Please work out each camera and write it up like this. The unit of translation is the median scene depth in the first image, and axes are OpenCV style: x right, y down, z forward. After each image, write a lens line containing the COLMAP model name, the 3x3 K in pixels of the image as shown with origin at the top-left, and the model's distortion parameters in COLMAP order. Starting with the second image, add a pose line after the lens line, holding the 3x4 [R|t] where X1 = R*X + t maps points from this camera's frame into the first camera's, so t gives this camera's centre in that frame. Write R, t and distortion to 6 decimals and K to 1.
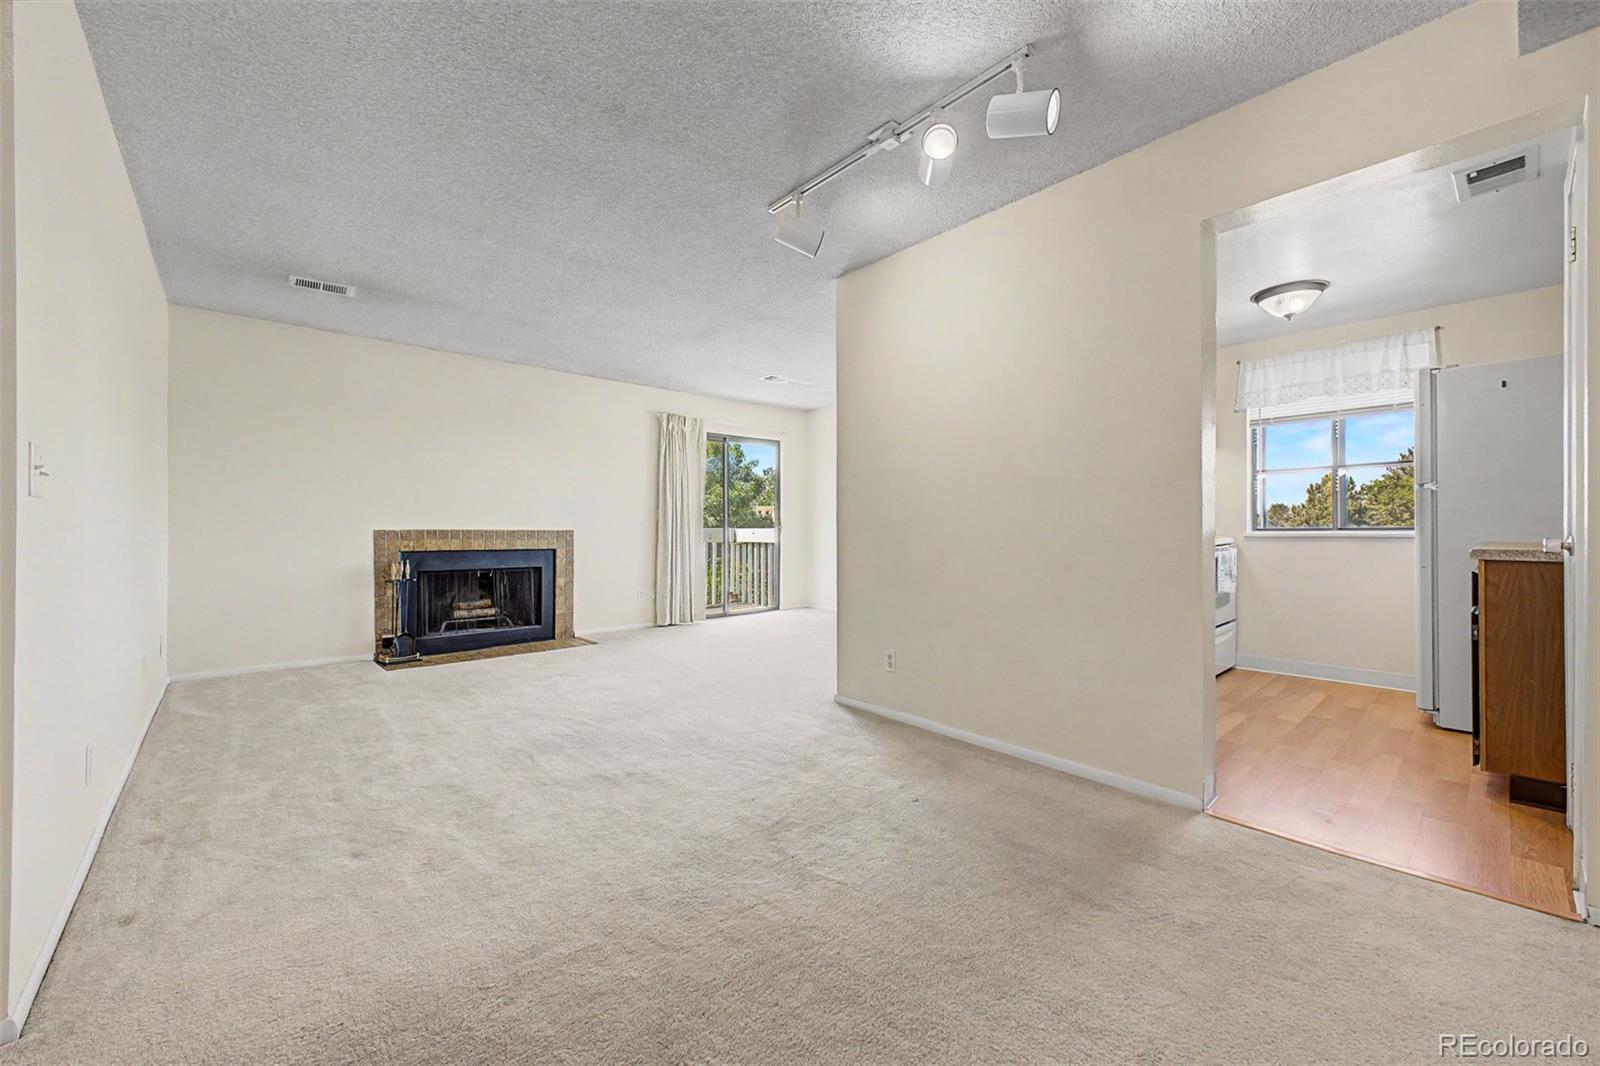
lens RADIAL K [[617.3, 0, 801.1], [0, 617.3, 525.9], [0, 0, 1]] dist [-0.000201, 0.000103]
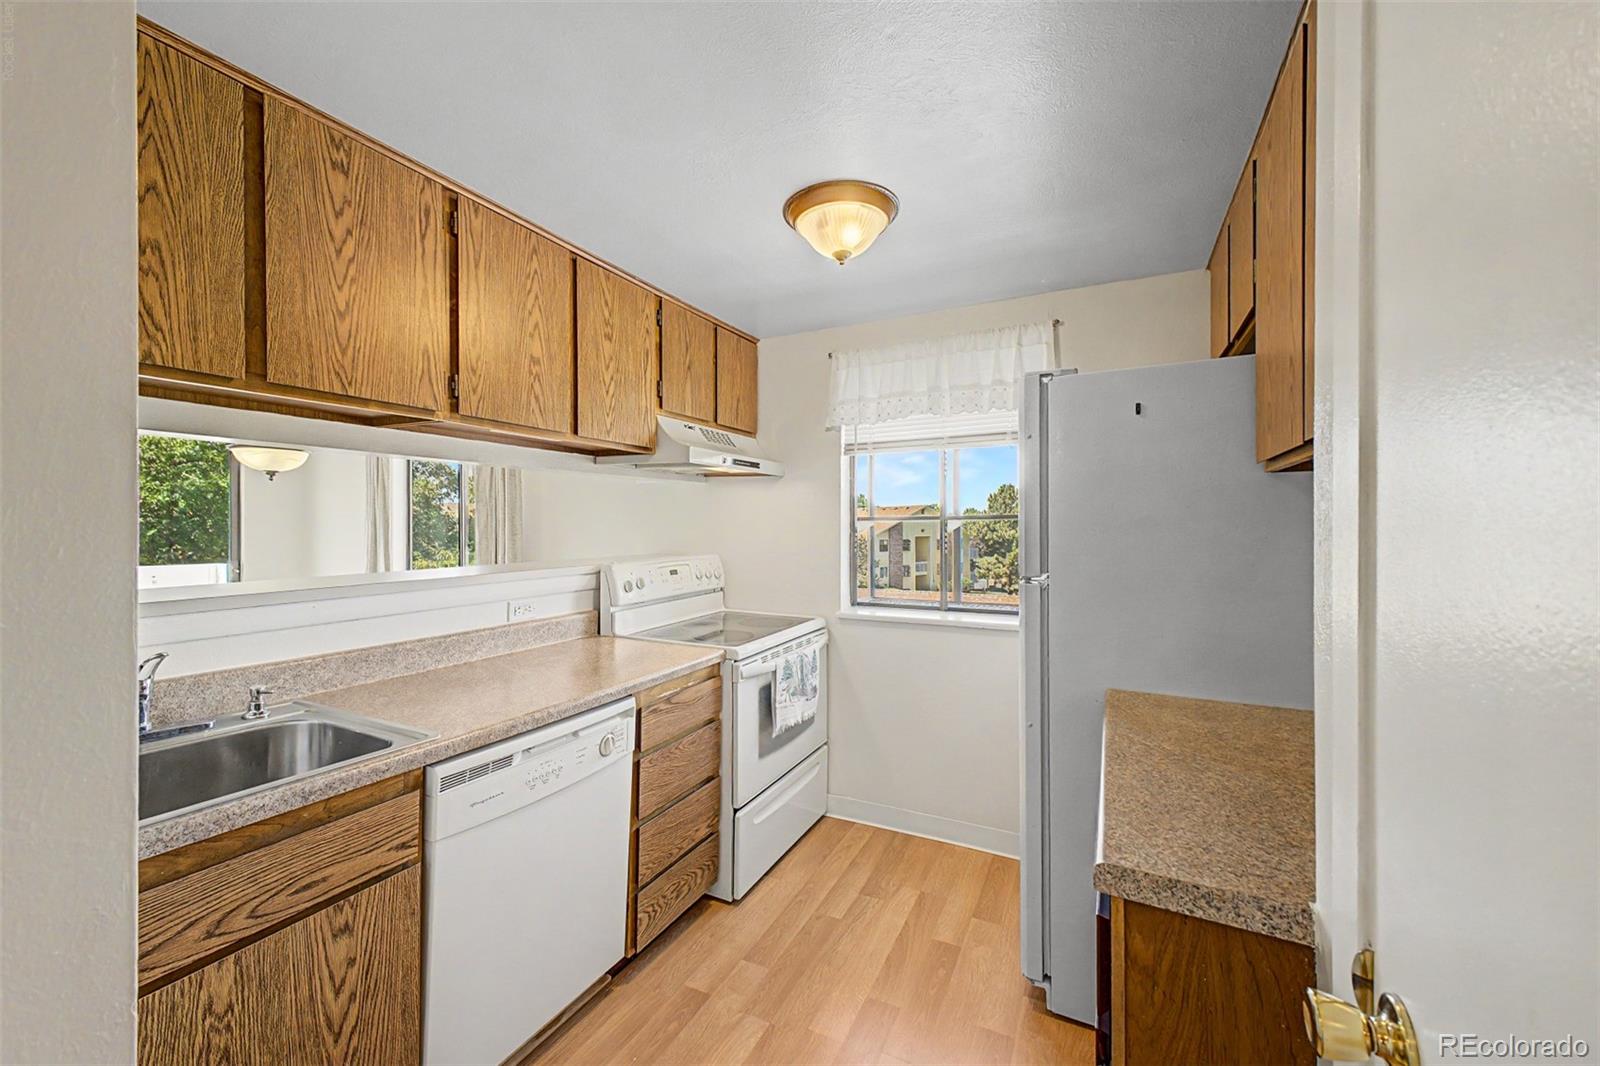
lens RADIAL K [[645.2, 0, 802.9], [0, 645.2, 533.0], [0, 0, 1]] dist [0.013269, -0.000759]
pose [[0.917838, -0.001188, 0.396954, 0.536592], [-0.001201, 0.999983, 0.005770, -0.103021], [-0.396954, -0.005772, 0.917820, 0.496963]]
